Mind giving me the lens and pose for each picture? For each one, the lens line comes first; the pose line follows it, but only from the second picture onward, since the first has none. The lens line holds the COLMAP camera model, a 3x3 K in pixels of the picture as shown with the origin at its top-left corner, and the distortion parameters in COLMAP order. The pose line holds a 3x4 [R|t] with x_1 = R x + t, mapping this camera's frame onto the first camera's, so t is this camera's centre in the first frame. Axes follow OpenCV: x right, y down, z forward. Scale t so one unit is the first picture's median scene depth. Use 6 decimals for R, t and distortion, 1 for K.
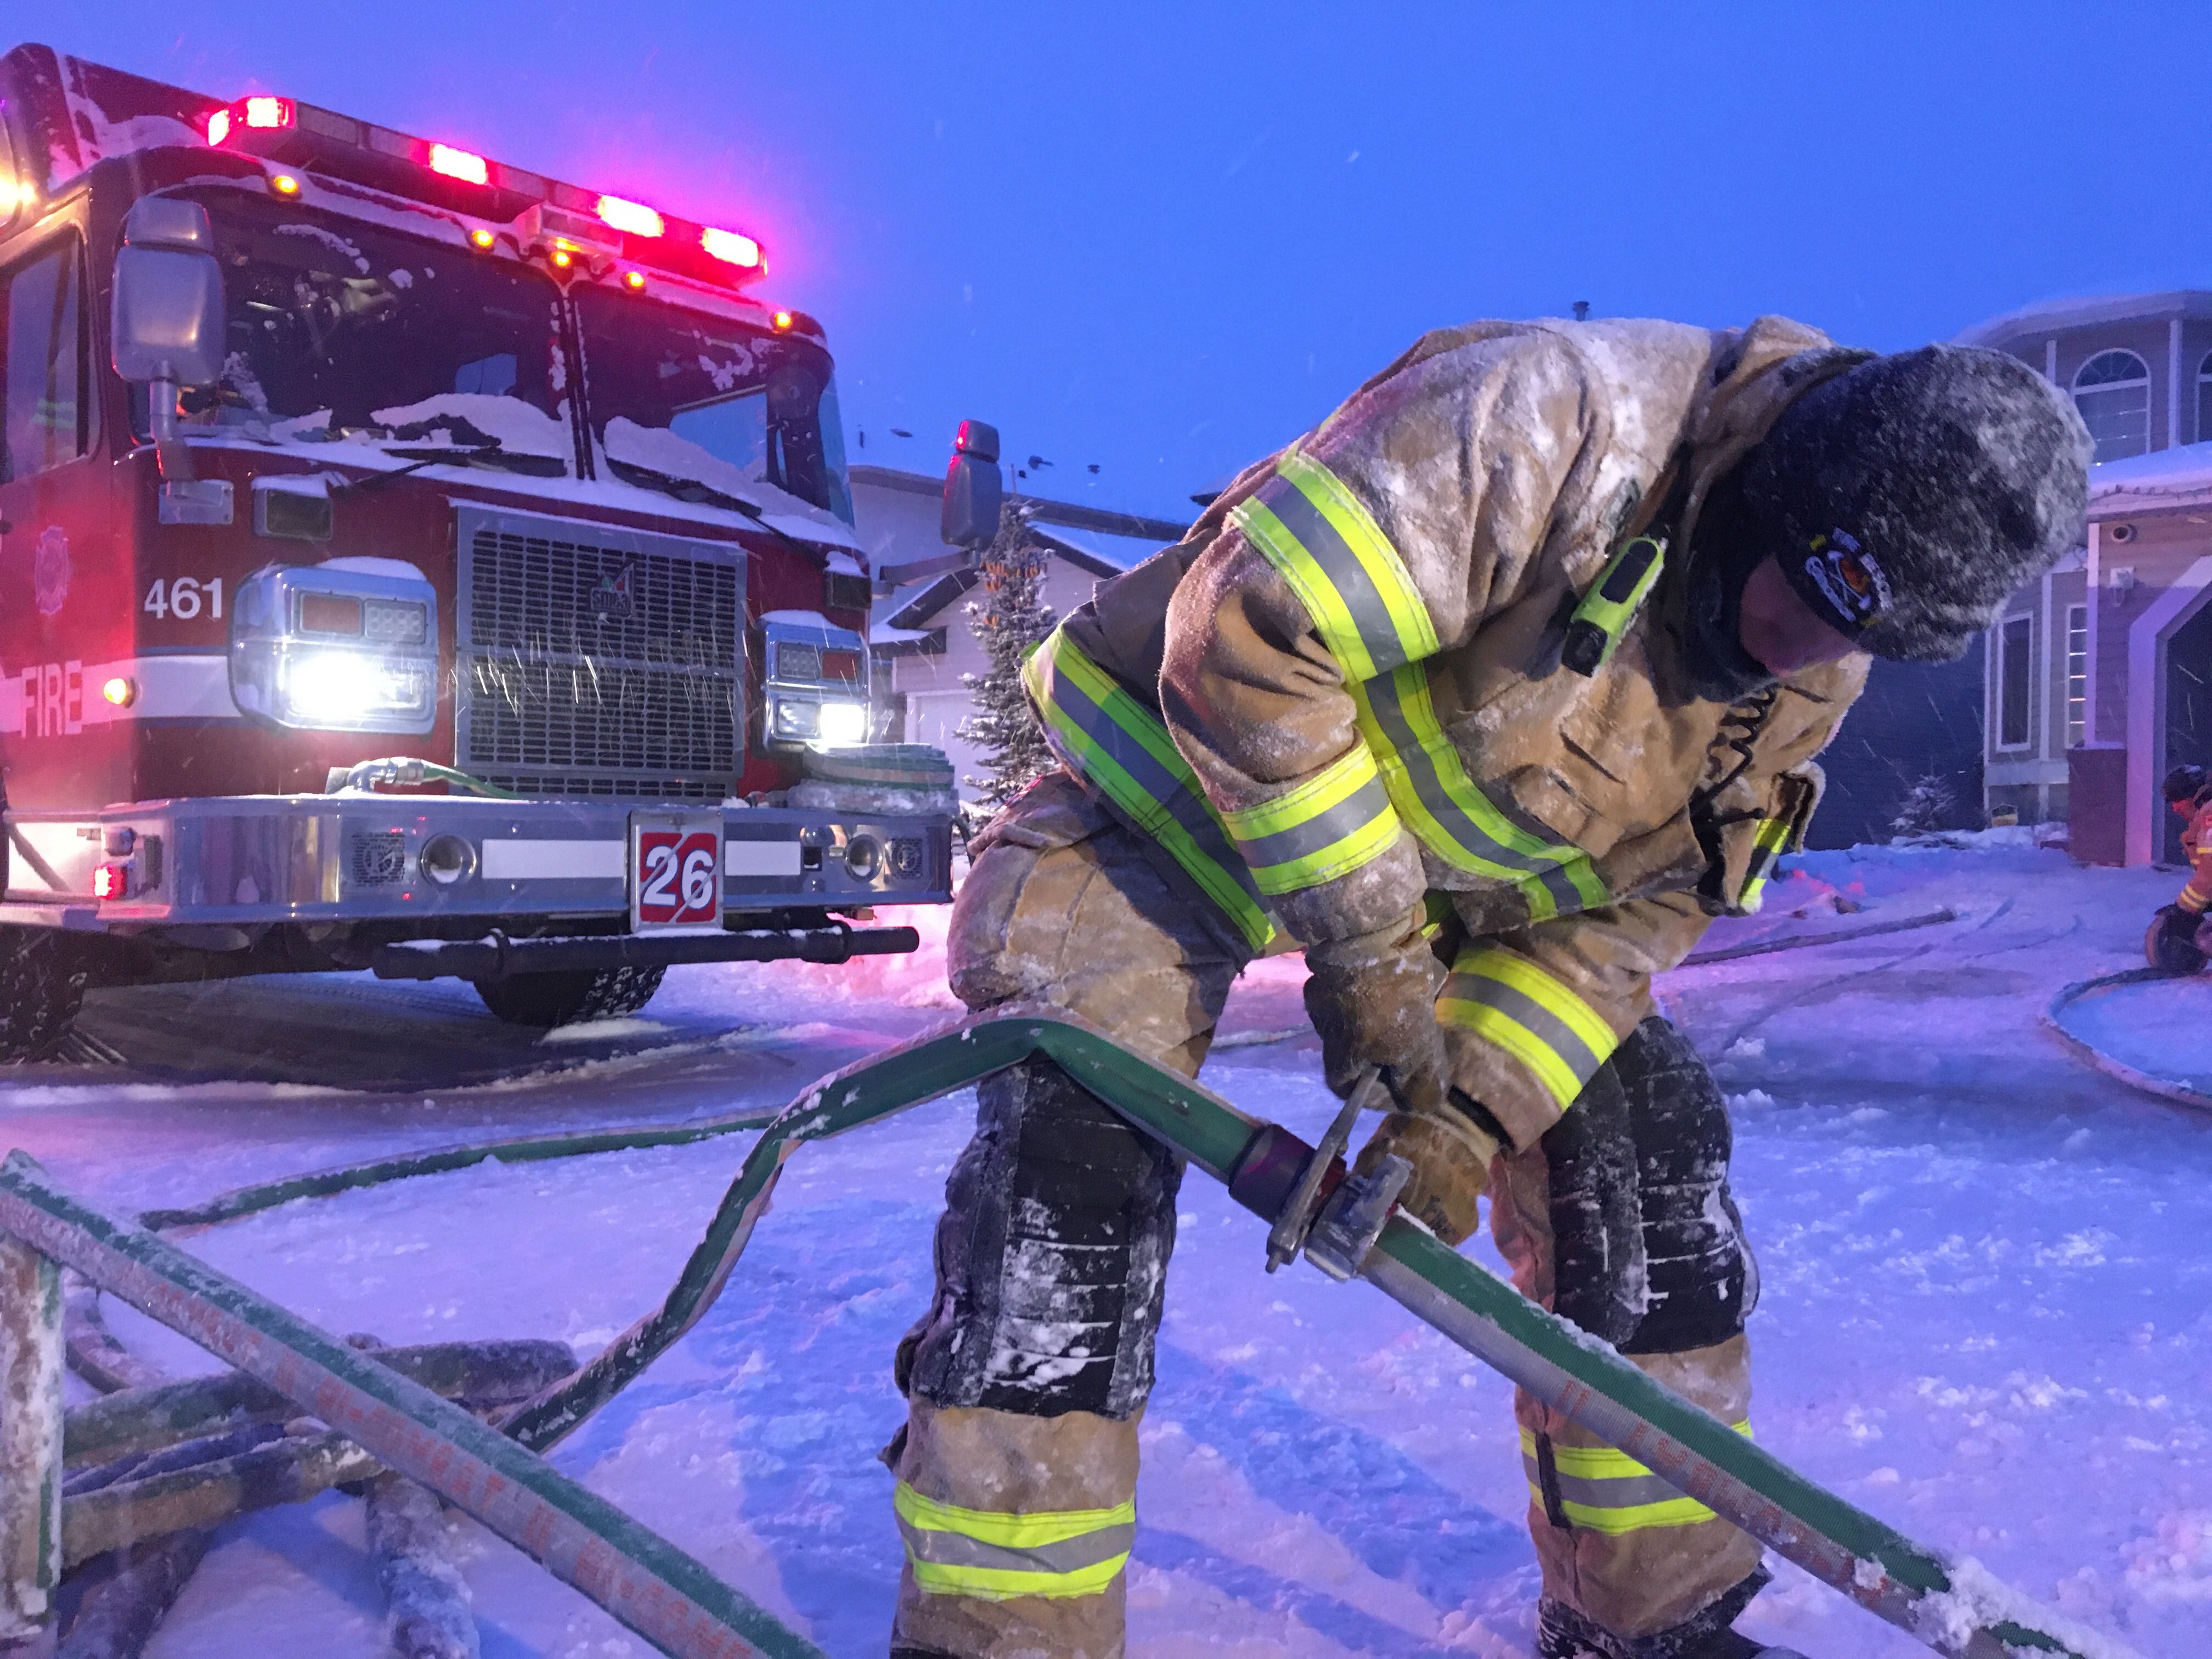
lens RADIAL K [[1734.3, 0, 1106.0], [0, 1734.3, 829.5], [0, 0, 1]] dist [-0.000431, -0.001229]
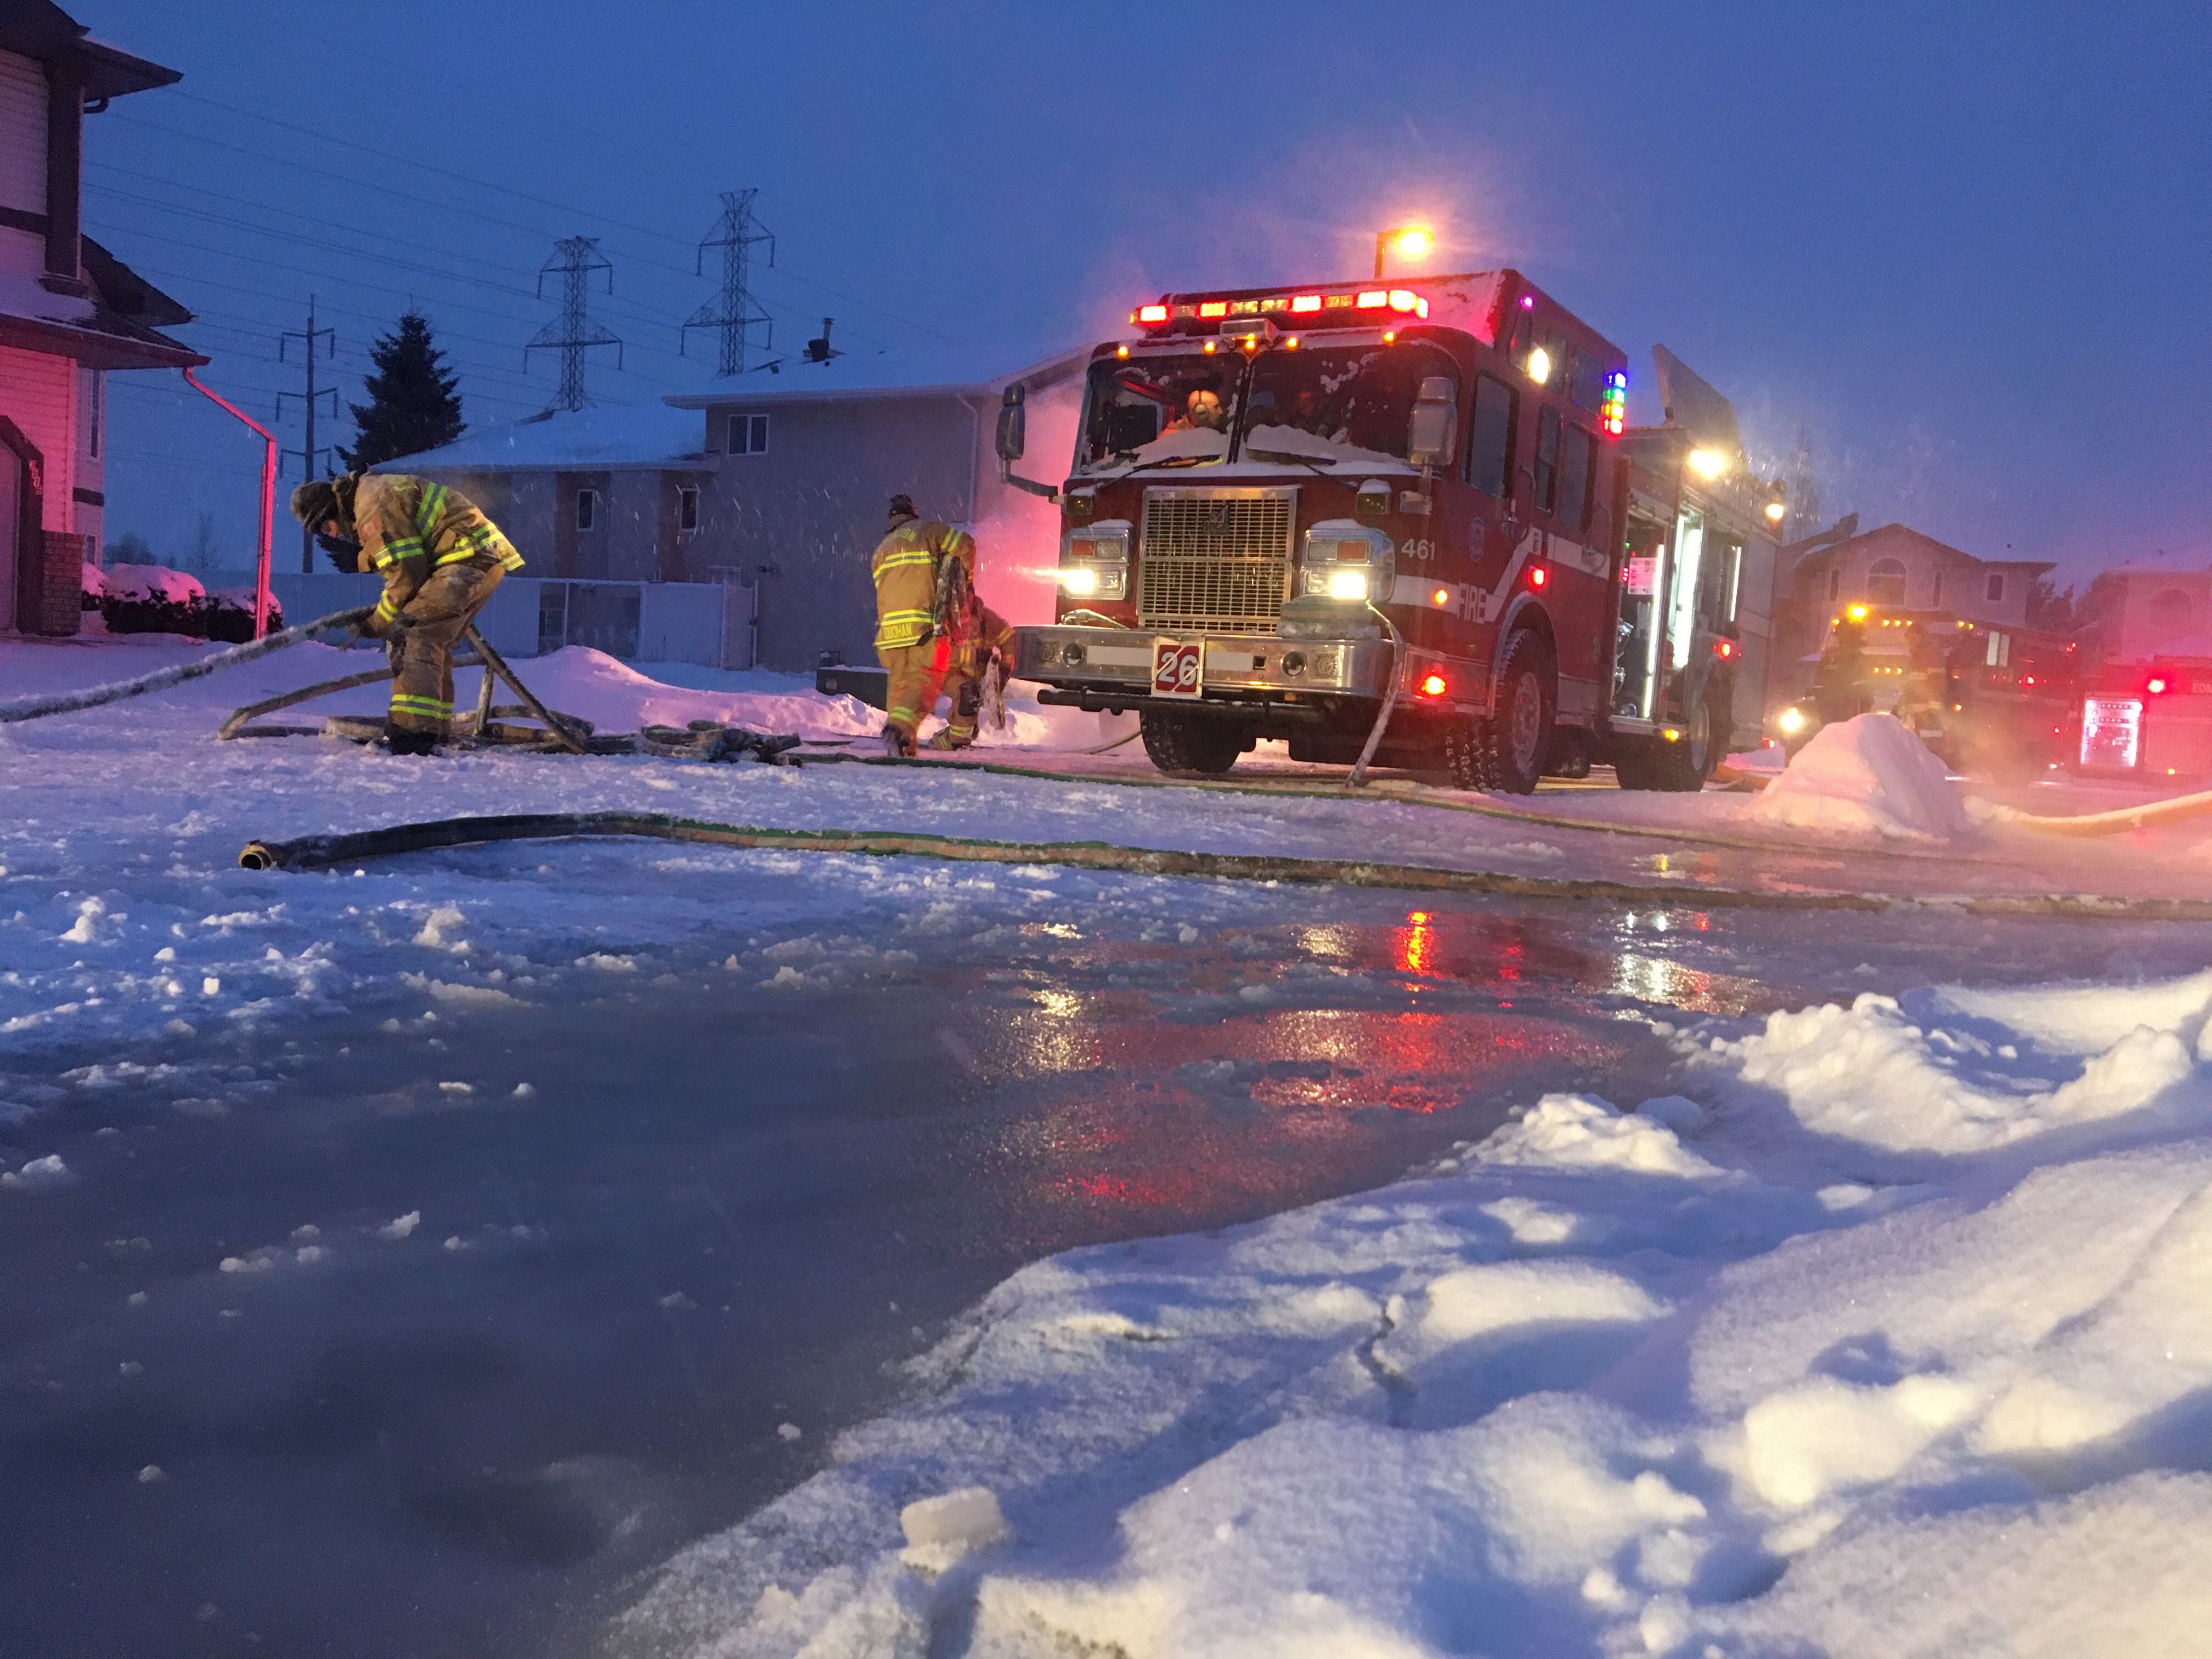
lens RADIAL K [[1734.3, 0, 1106.0], [0, 1734.3, 829.5], [0, 0, 1]] dist [-0.000431, -0.001229]
pose [[0.179132, 0.069623, -0.981358, 1.422331], [-0.069084, 0.995921, 0.058046, 0.086157], [0.981397, 0.057398, 0.183211, 0.501110]]
